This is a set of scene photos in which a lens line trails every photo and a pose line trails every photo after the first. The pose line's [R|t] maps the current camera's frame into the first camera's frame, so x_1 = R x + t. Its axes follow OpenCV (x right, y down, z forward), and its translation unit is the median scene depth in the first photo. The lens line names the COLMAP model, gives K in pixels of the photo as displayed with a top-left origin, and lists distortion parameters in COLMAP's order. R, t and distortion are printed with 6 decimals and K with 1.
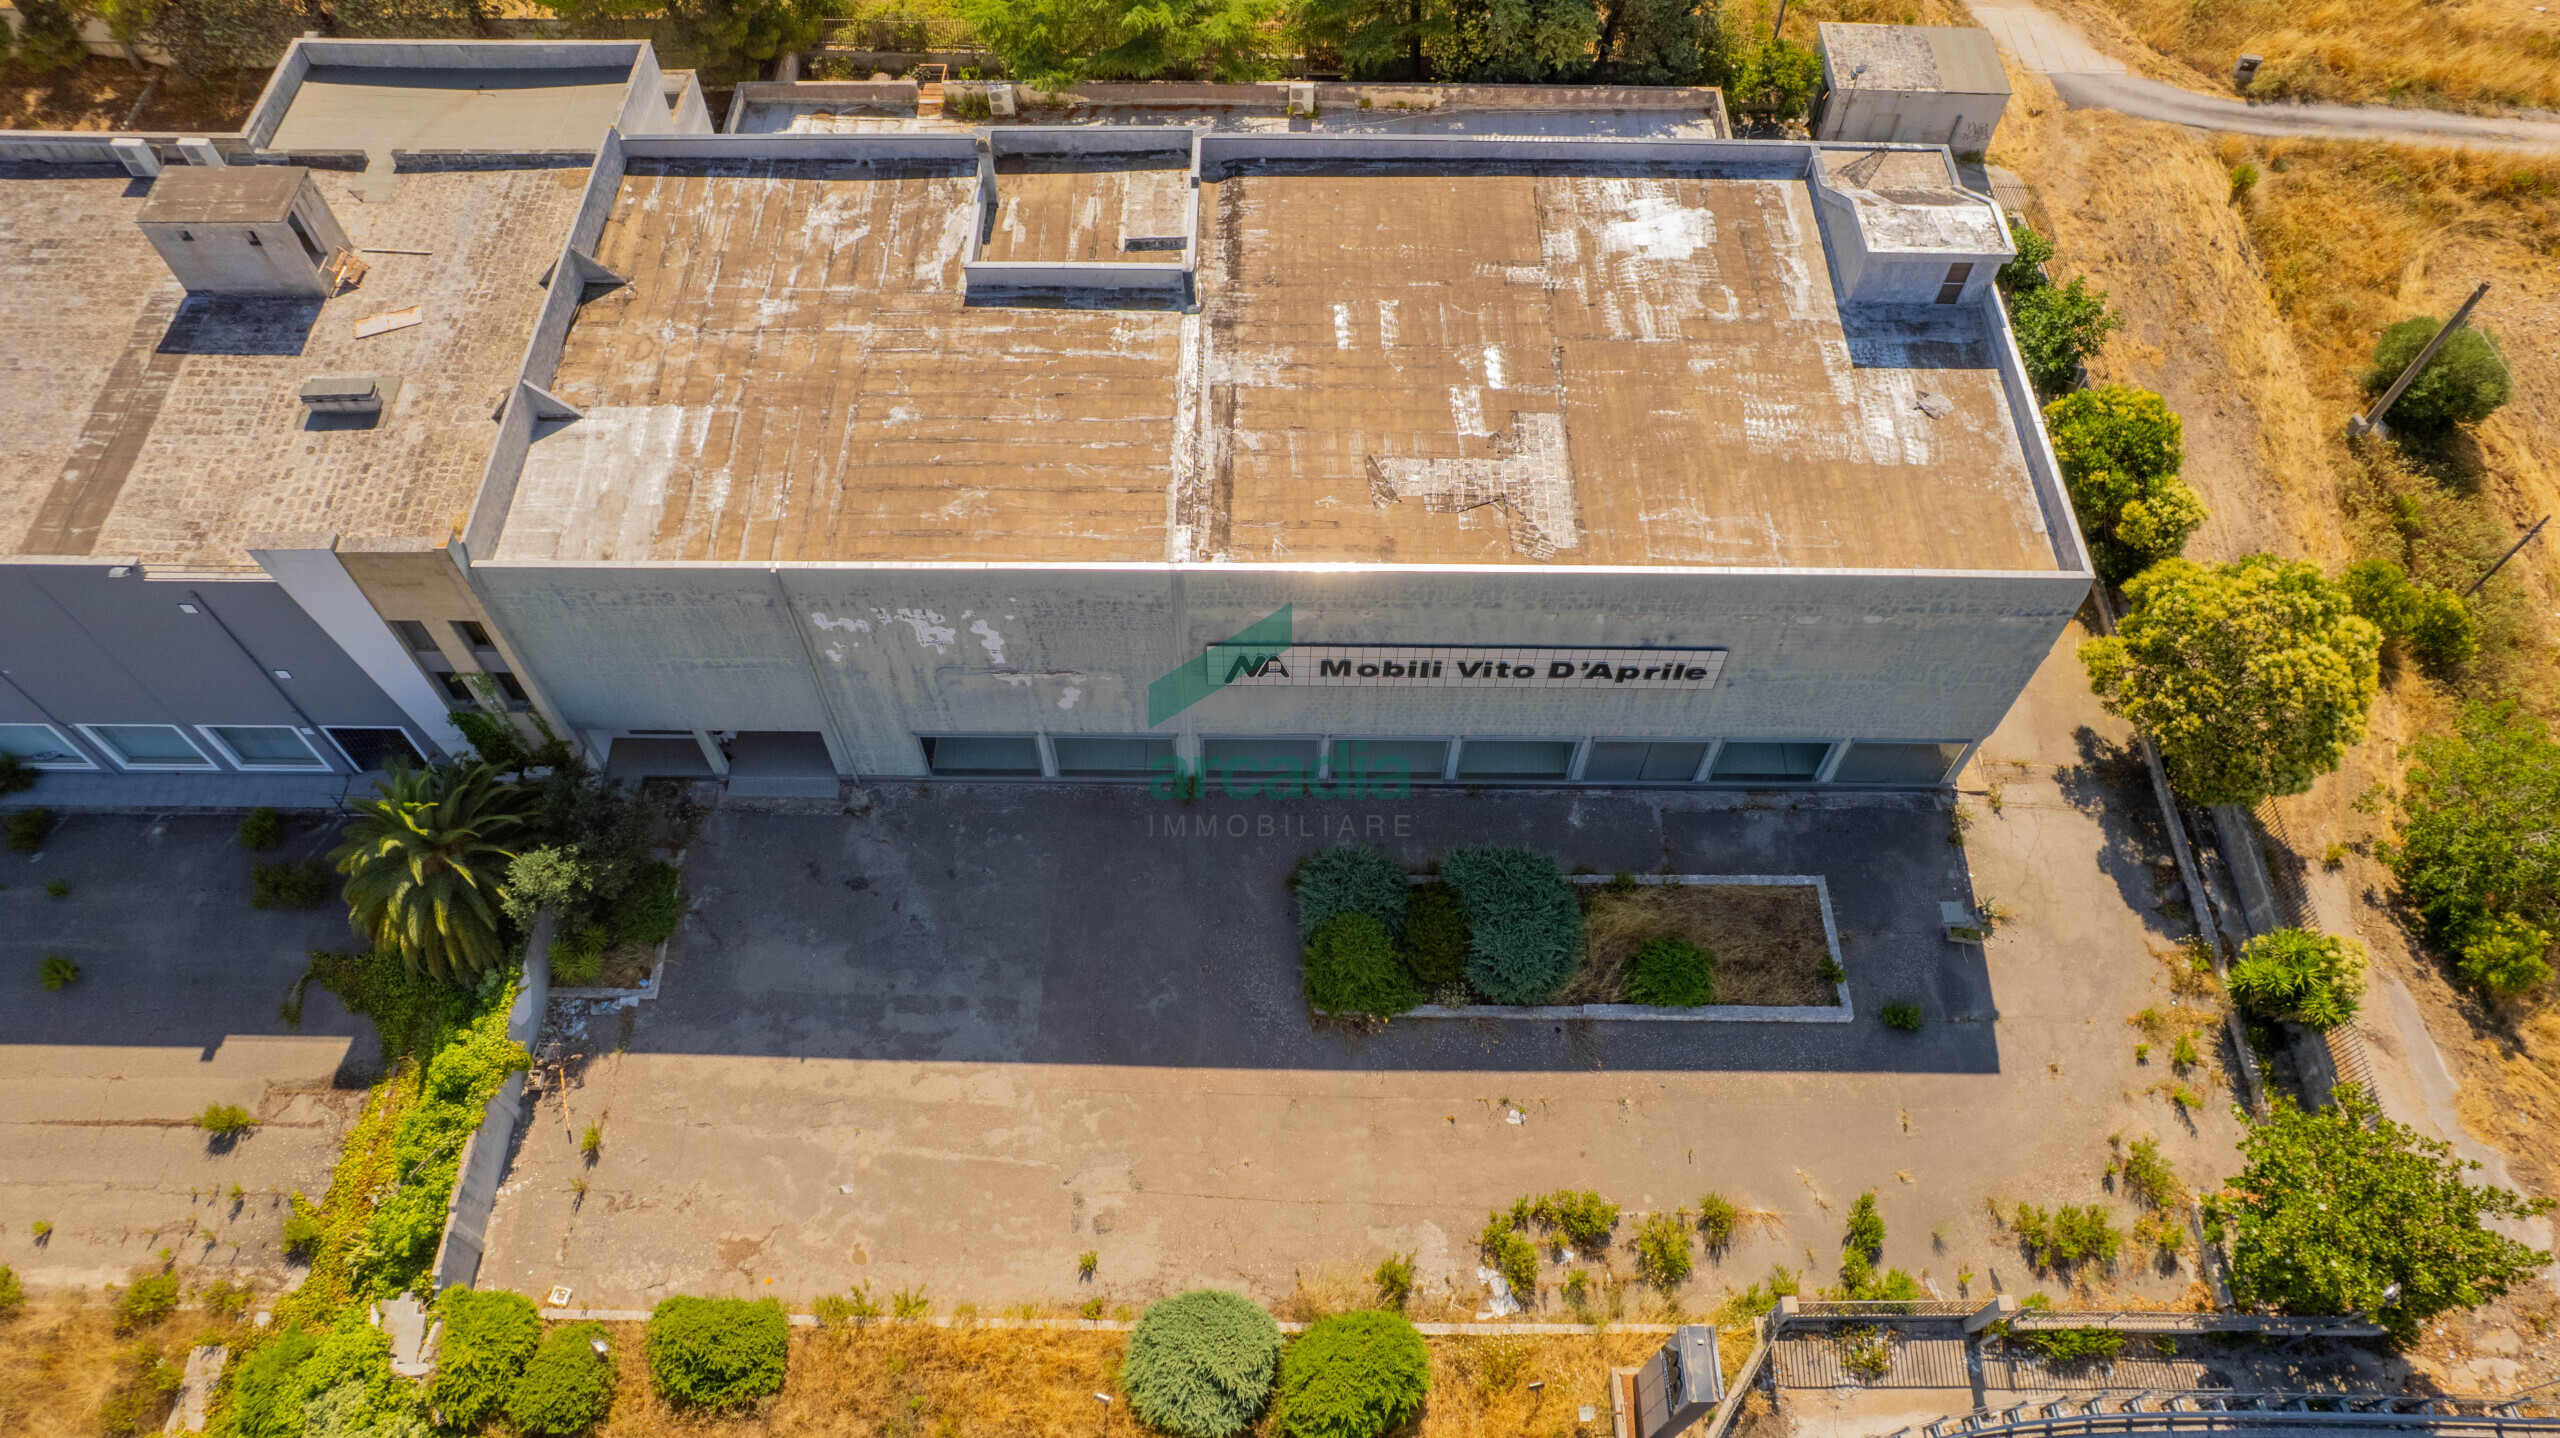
lens RADIAL K [[1659.7, 0, 1271.7], [0, 1659.7, 731.7], [0, 0, 1]] dist [-0.073964, 0.065719]
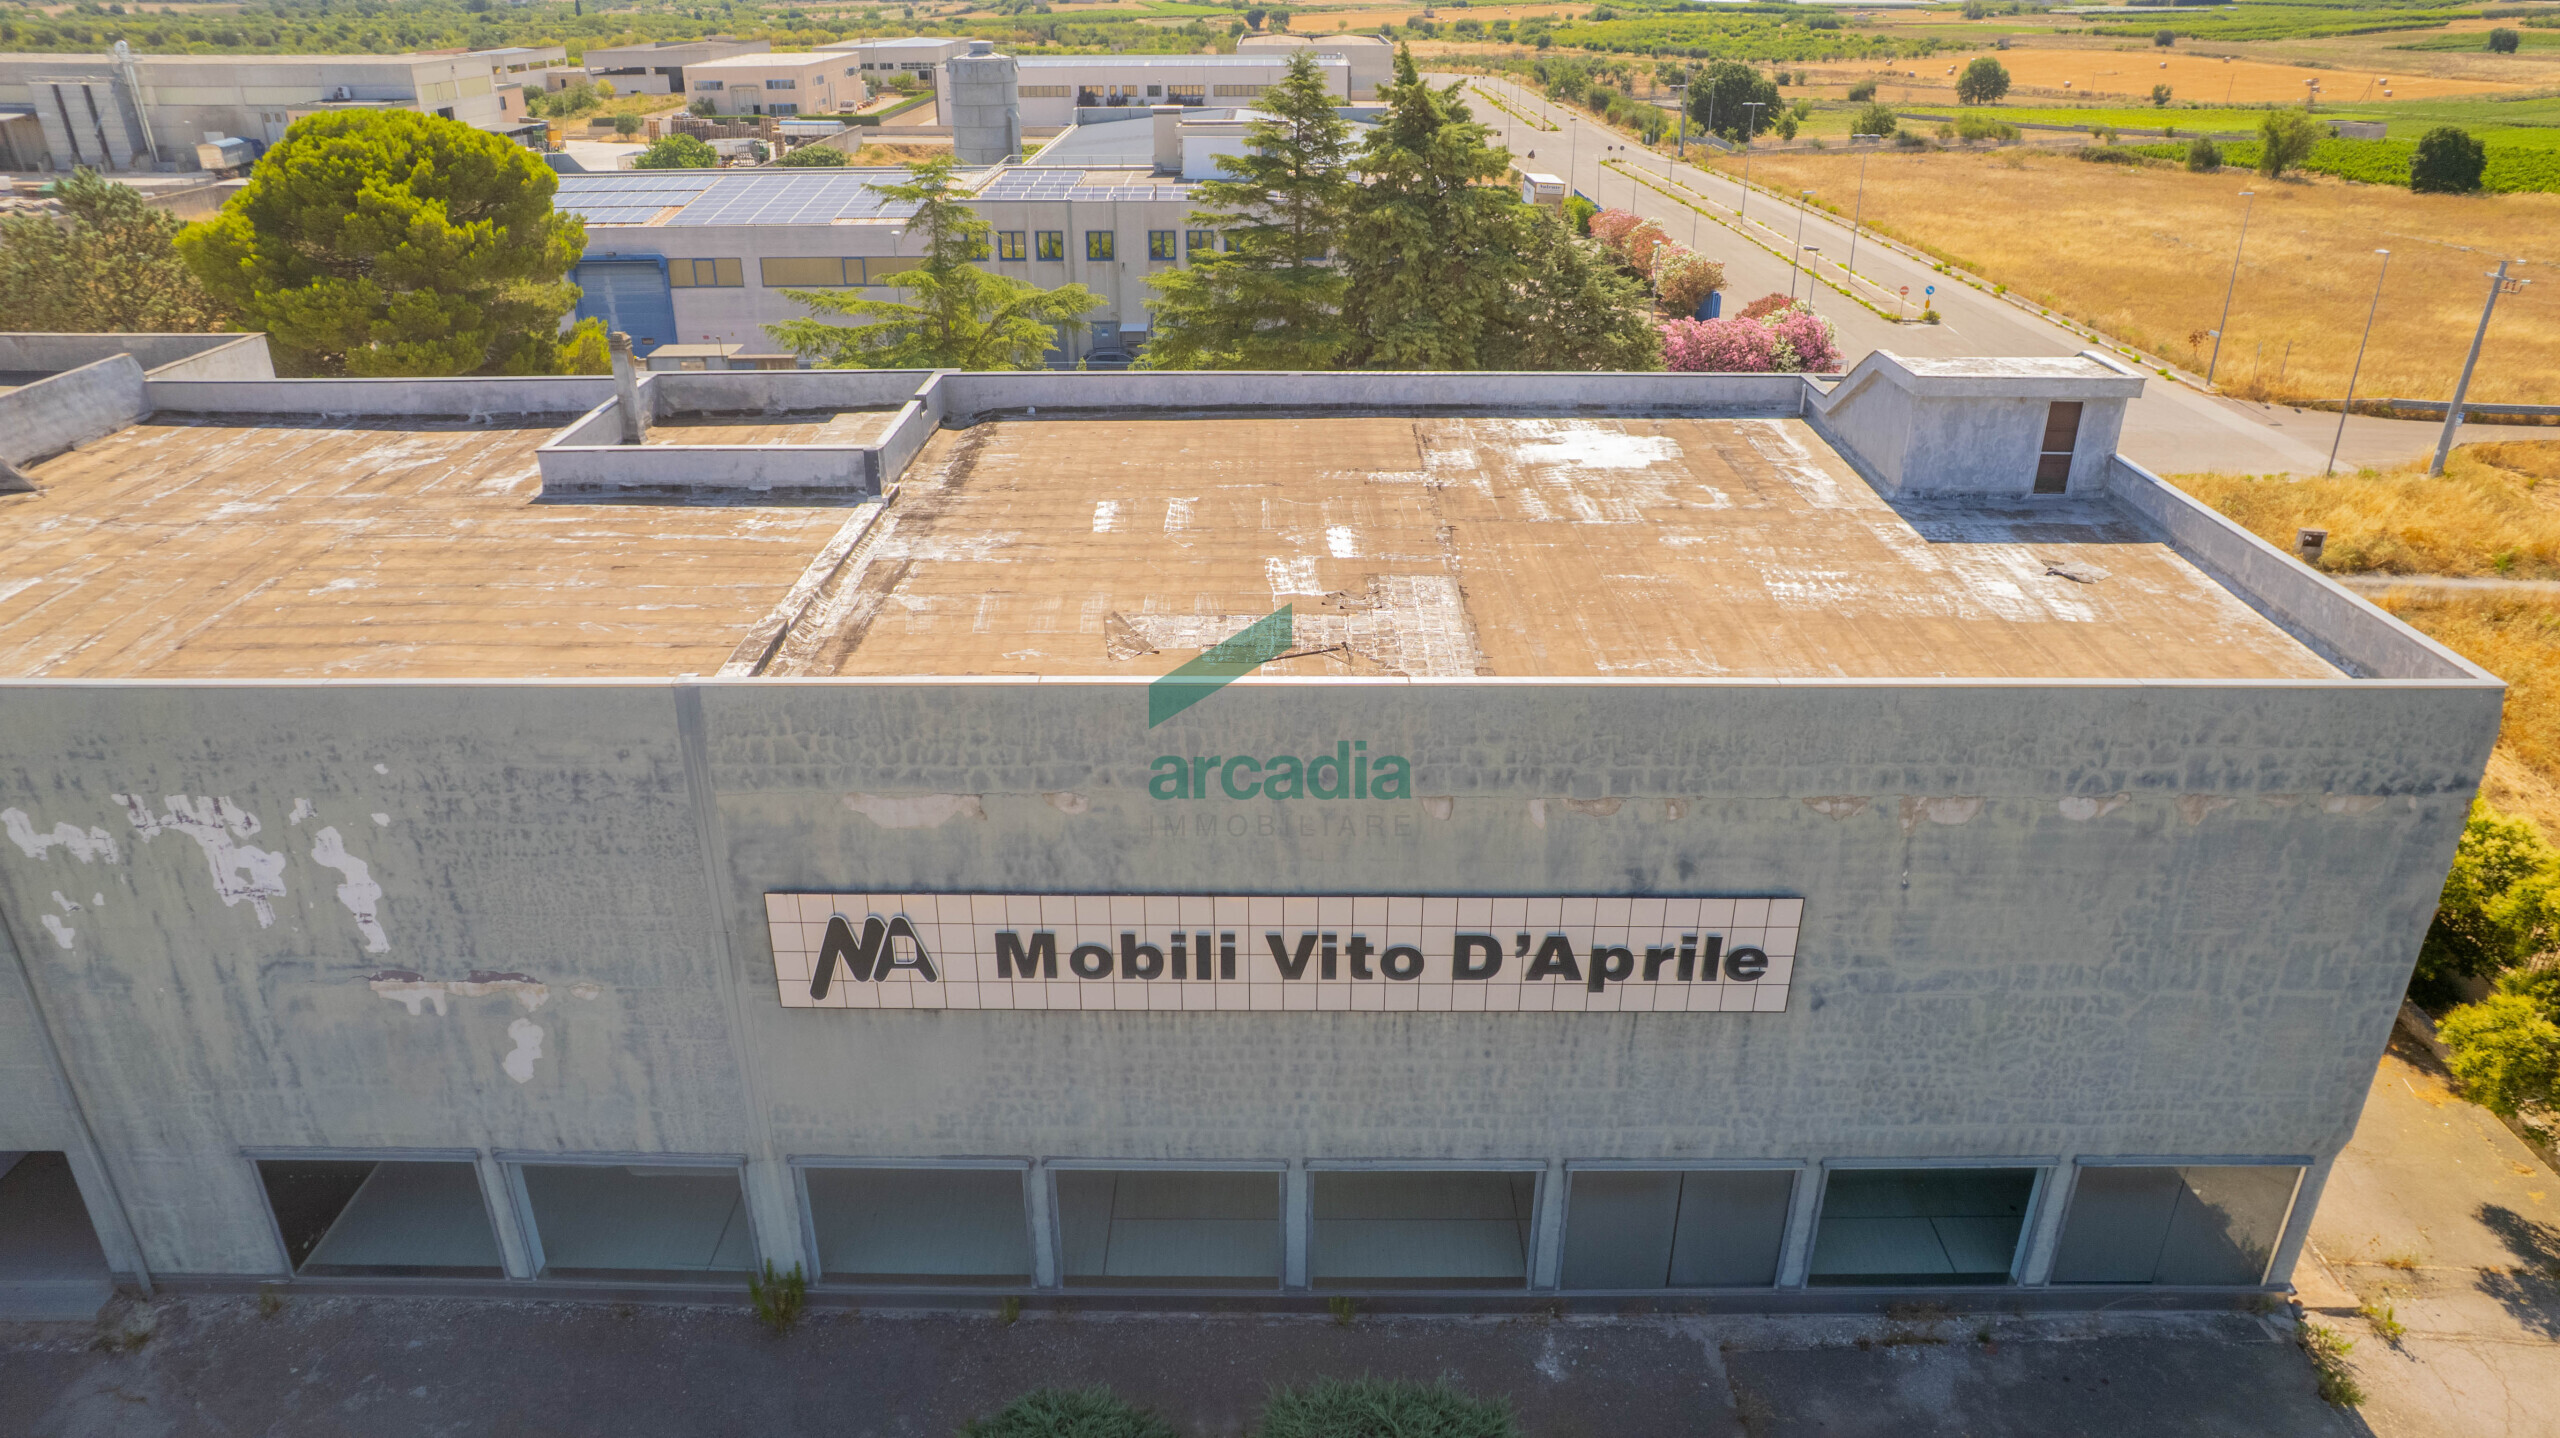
lens RADIAL K [[1655.4, 0, 1270.3], [0, 1655.4, 733.9], [0, 0, 1]] dist [-0.078344, 0.071918]
pose [[0.999969, -0.005963, -0.005136, 0.111423], [0.002349, 0.848990, -0.528403, 0.163423], [0.007511, 0.528375, 0.848978, 0.520646]]
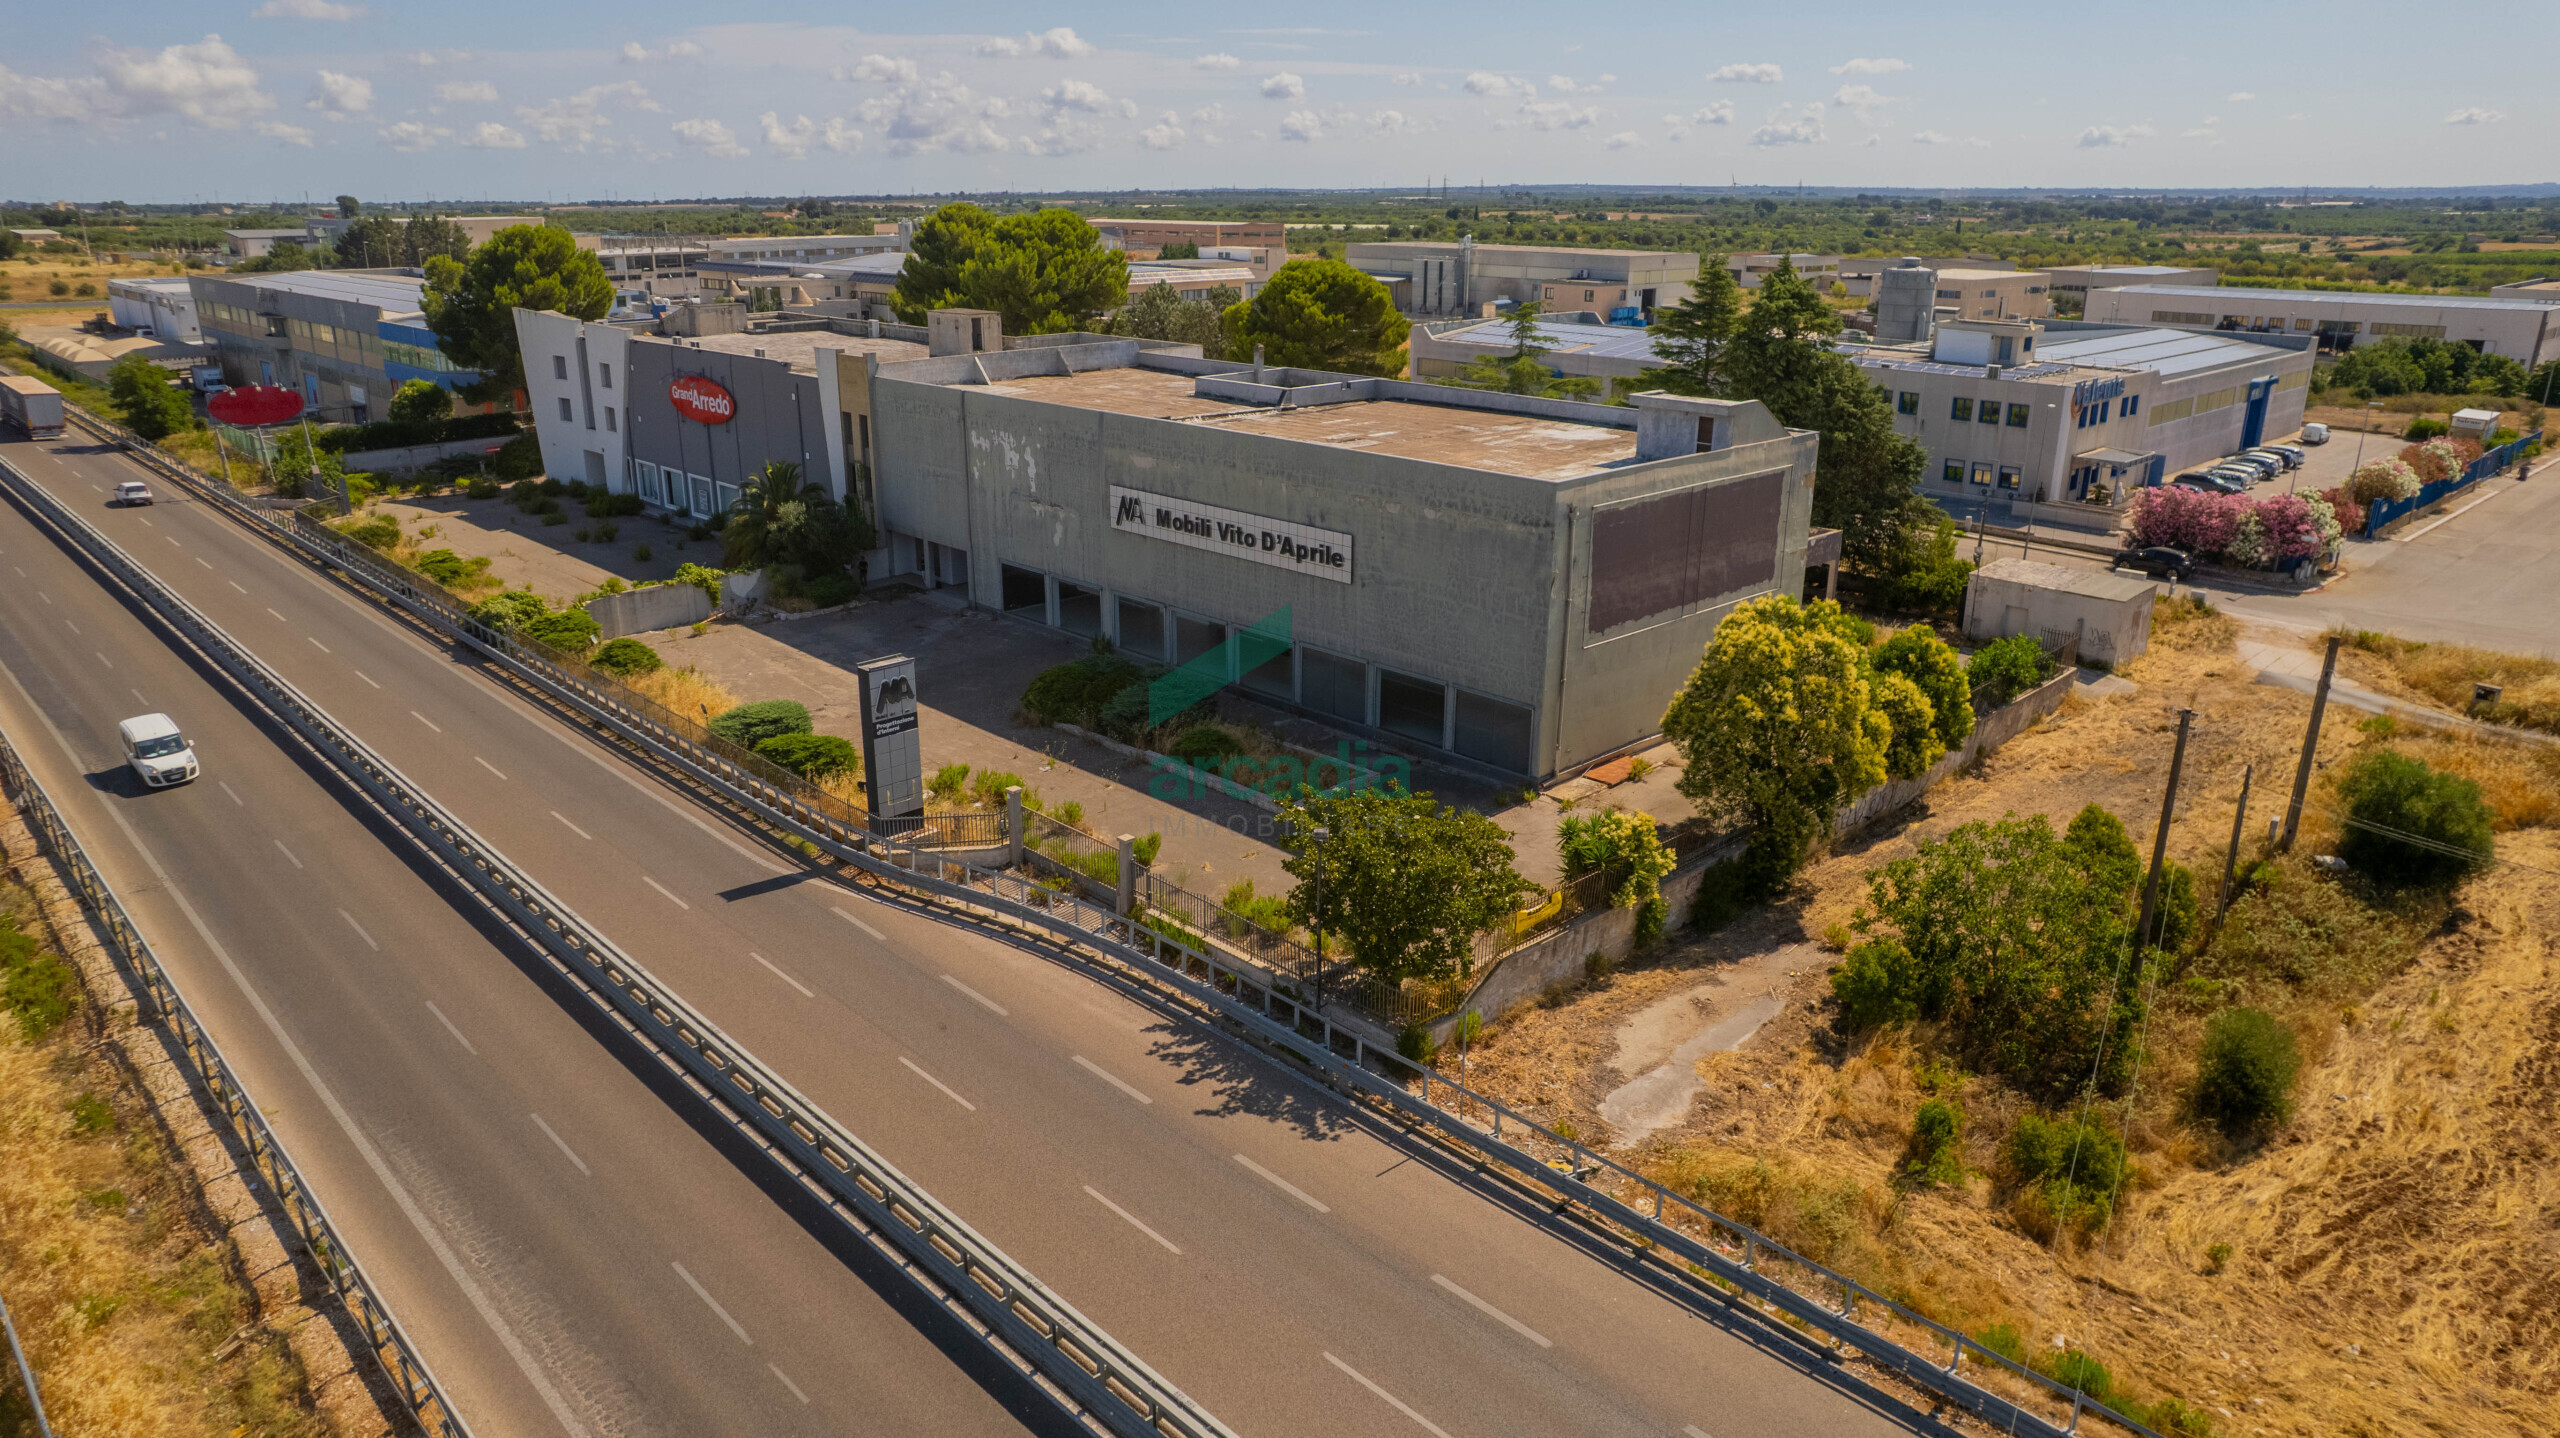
lens RADIAL K [[1638.9, 0, 1271.4], [0, 1638.9, 730.6], [0, 0, 1]] dist [-0.073348, 0.063069]
pose [[0.701220, 0.225183, -0.676449, 1.116249], [-0.599473, 0.699803, -0.388468, 0.594211], [0.385905, 0.677914, 0.625707, 0.228732]]
